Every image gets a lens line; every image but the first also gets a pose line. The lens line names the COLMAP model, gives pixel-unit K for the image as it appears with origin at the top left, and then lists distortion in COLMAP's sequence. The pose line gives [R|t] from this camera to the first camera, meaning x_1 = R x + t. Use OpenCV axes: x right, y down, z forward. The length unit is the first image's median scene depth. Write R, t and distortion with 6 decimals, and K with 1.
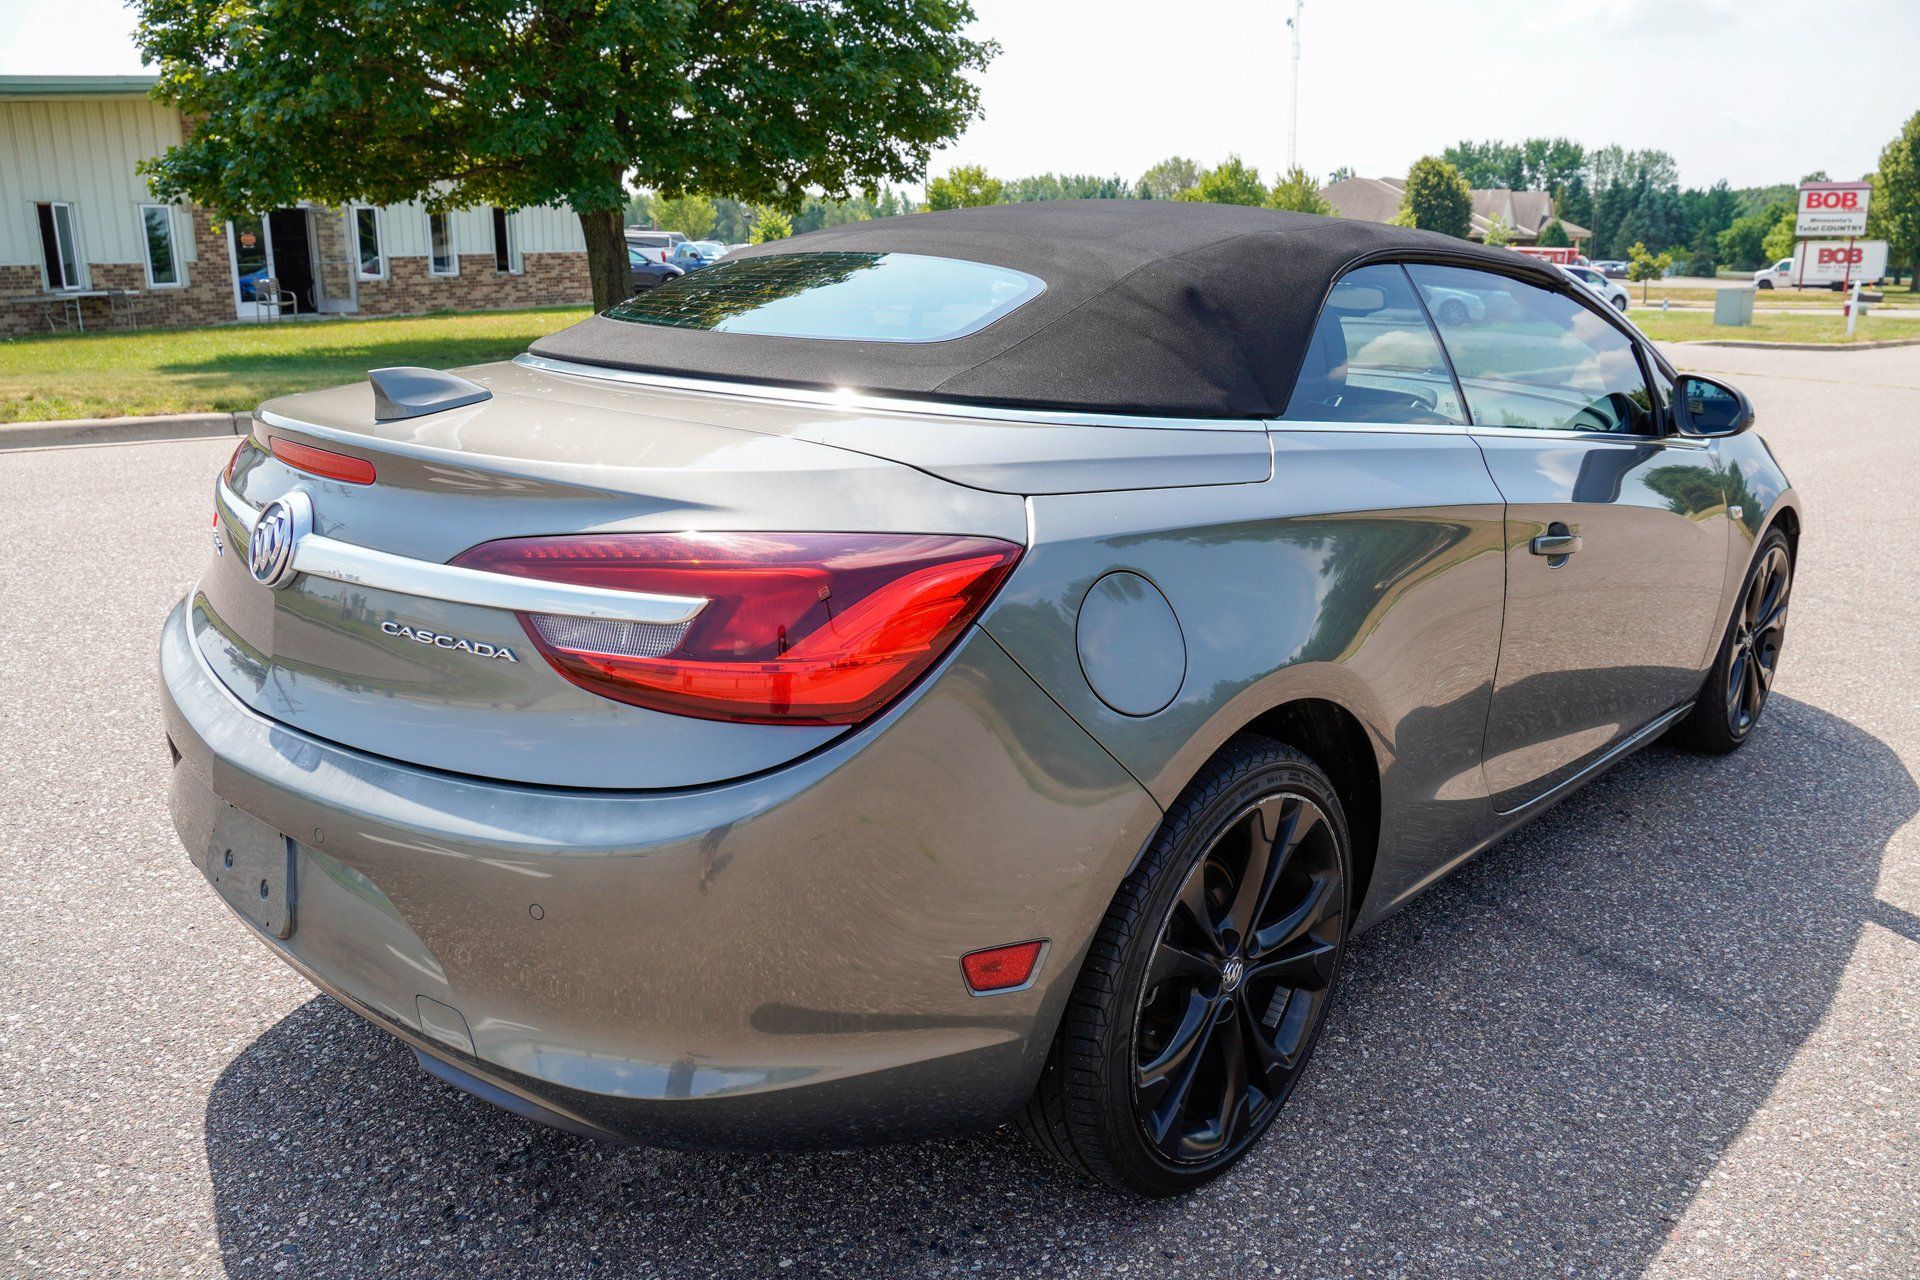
lens RADIAL K [[1431.1, 0, 969.8], [0, 1431.1, 623.6], [0, 0, 1]] dist [-0.129588, 0.097532]
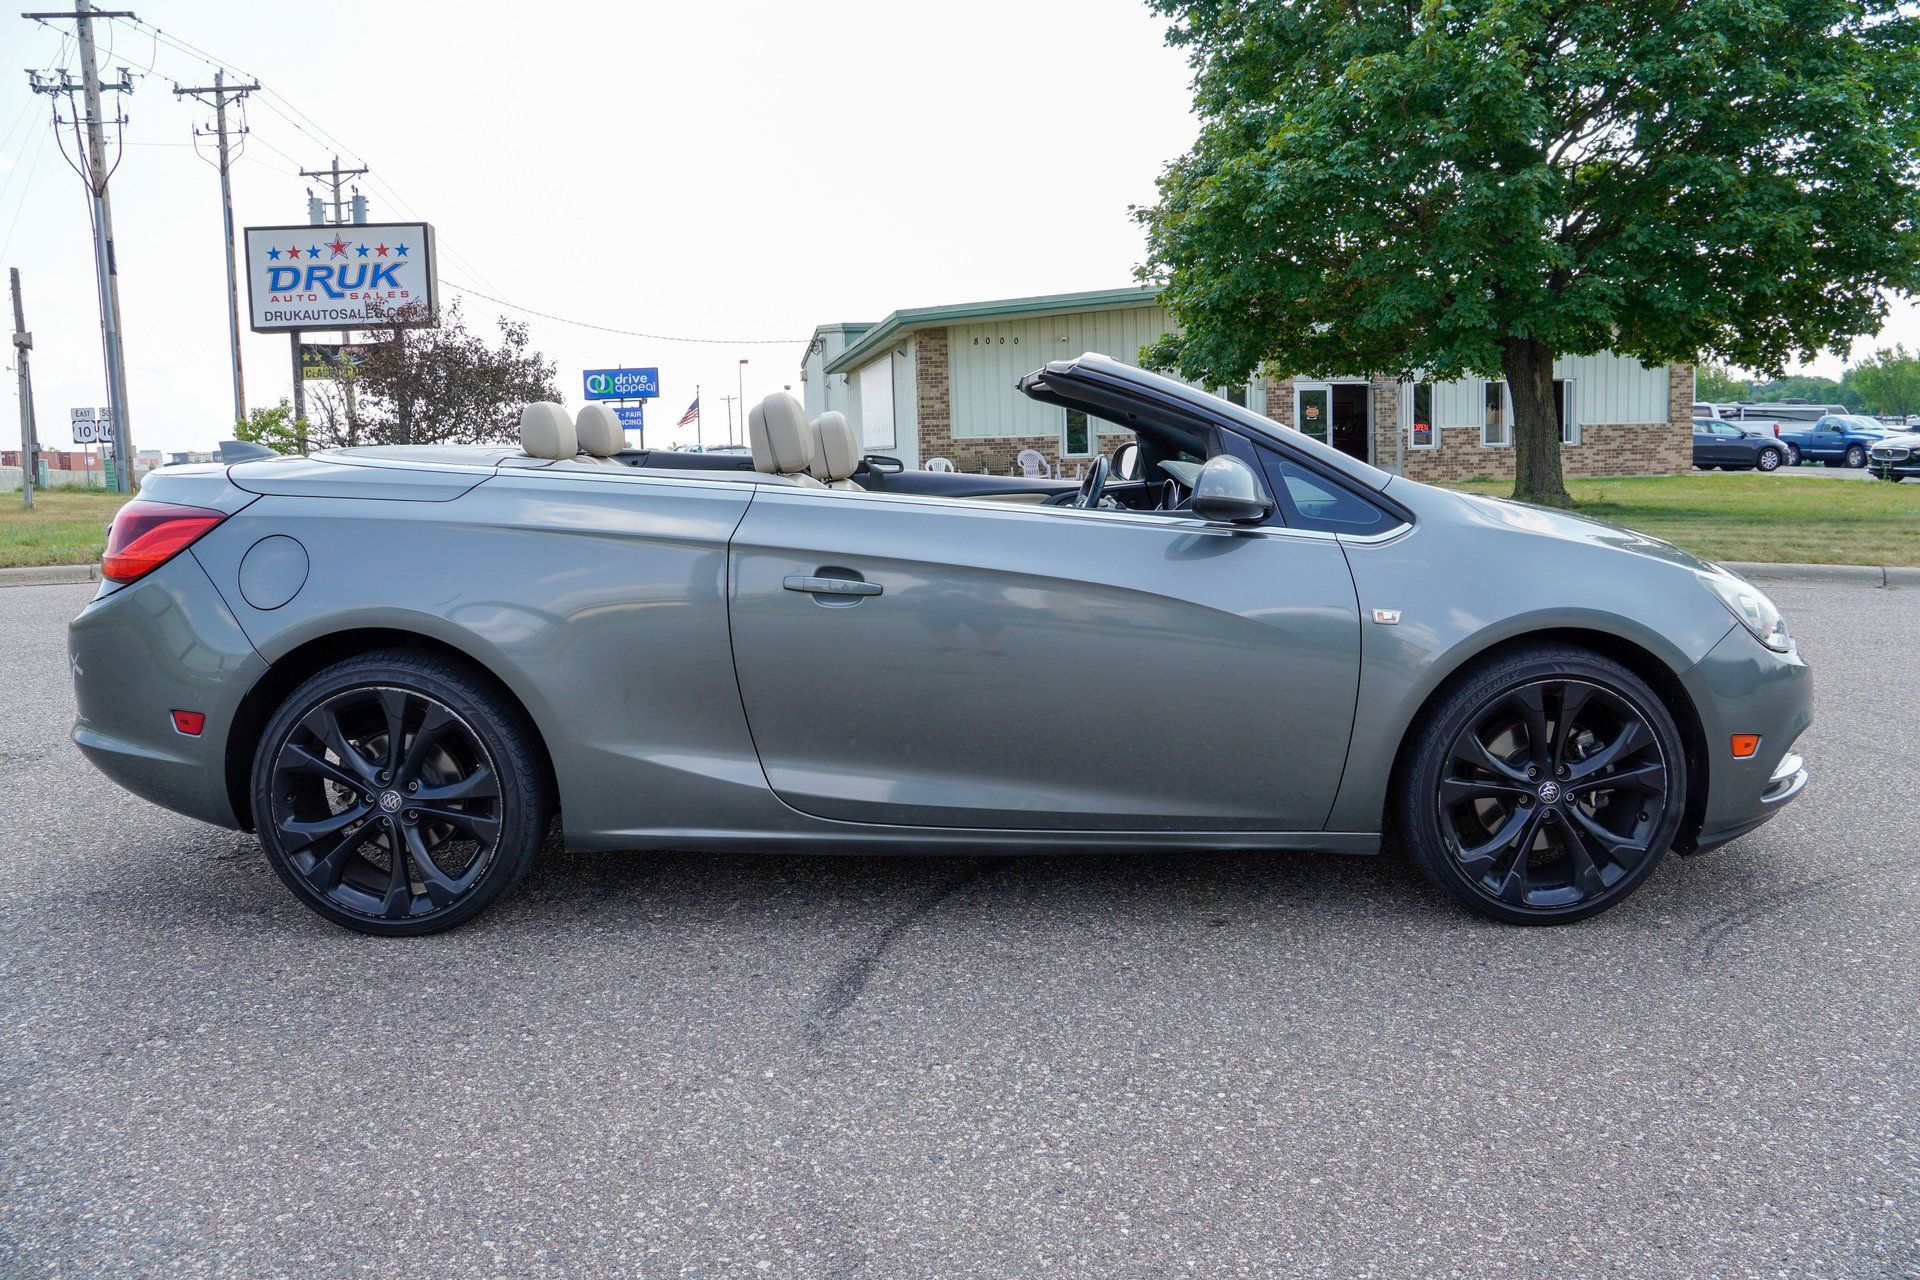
lens RADIAL K [[1431.1, 0, 969.8], [0, 1431.1, 623.6], [0, 0, 1]] dist [-0.129588, 0.097532]
pose [[0.696370, 0.072086, -0.714053, 1.159777], [-0.159301, 0.985649, -0.055852, 0.019097], [0.699779, 0.152643, 0.697860, 0.207733]]
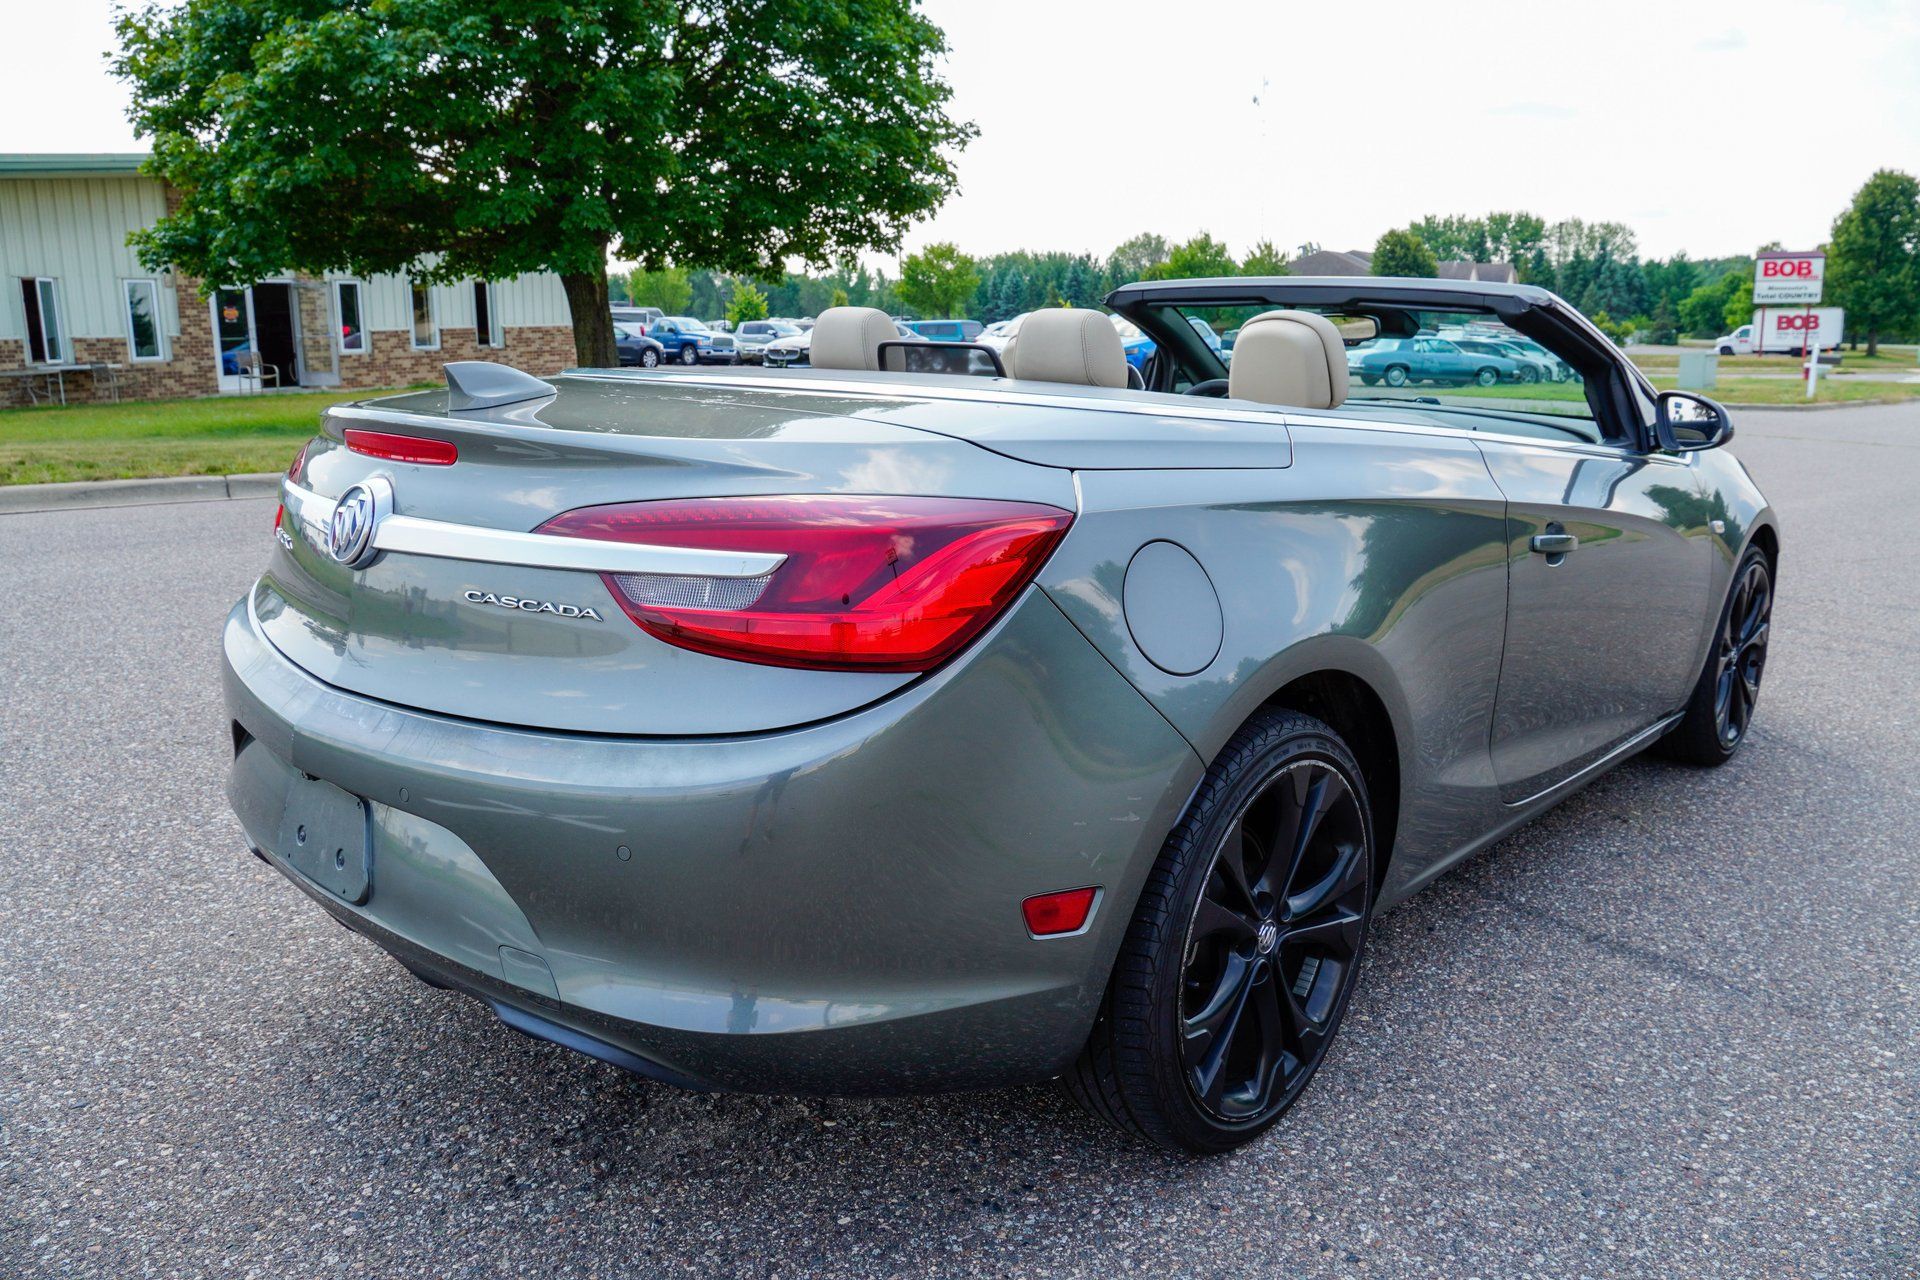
lens RADIAL K [[1431.1, 0, 969.8], [0, 1431.1, 623.6], [0, 0, 1]] dist [-0.129588, 0.097532]
pose [[0.999810, -0.009967, 0.016757, -0.031006], [0.010809, 0.998643, -0.050939, 0.043139], [-0.016226, 0.051111, 0.998561, -0.031667]]
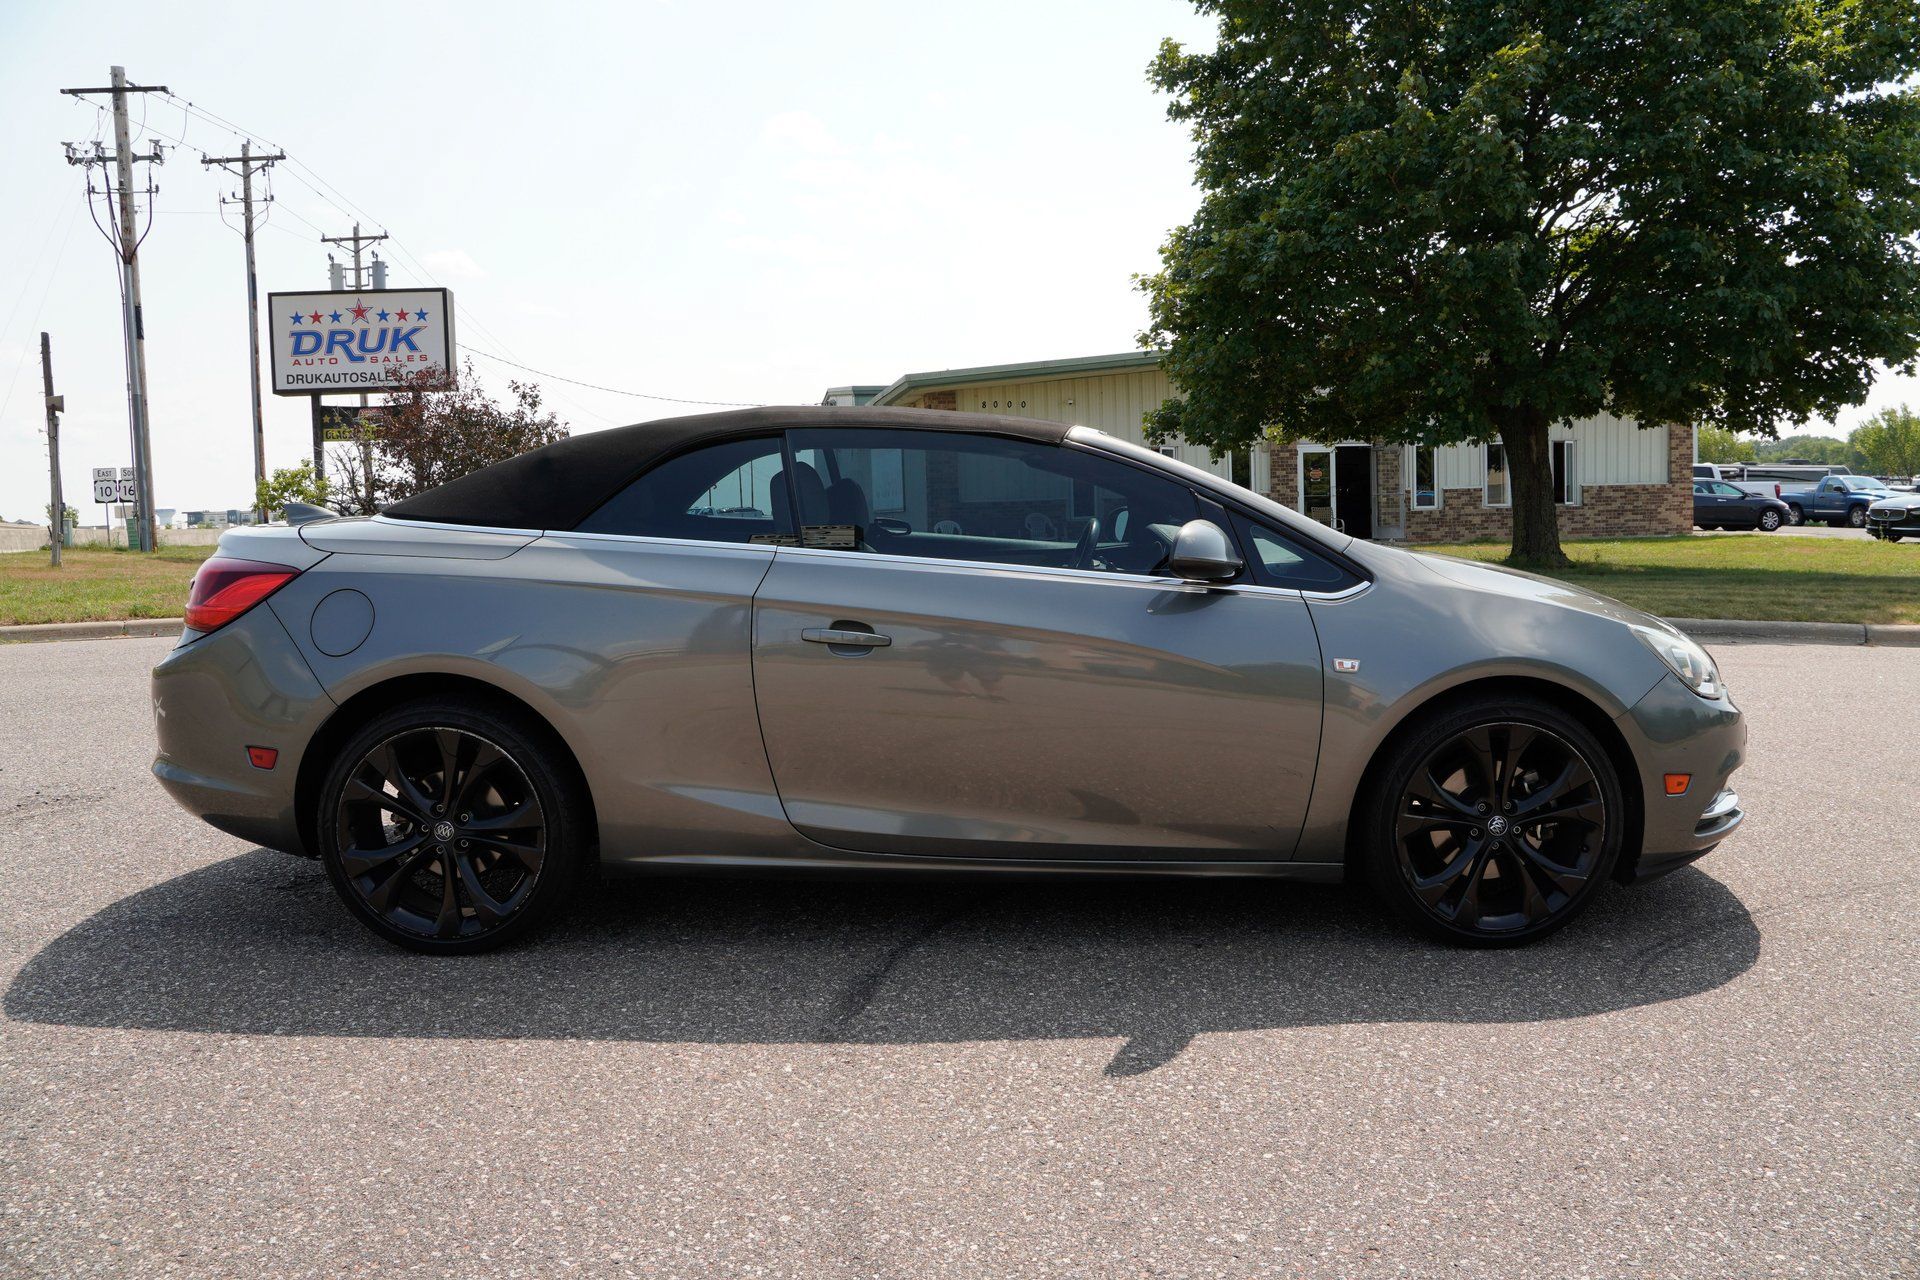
lens RADIAL K [[1431.1, 0, 969.8], [0, 1431.1, 623.6], [0, 0, 1]] dist [-0.129588, 0.097532]
pose [[0.691815, 0.042232, -0.720839, 1.248601], [-0.160771, 0.982238, -0.096751, 0.034495], [0.703949, 0.182824, 0.686317, 0.134268]]
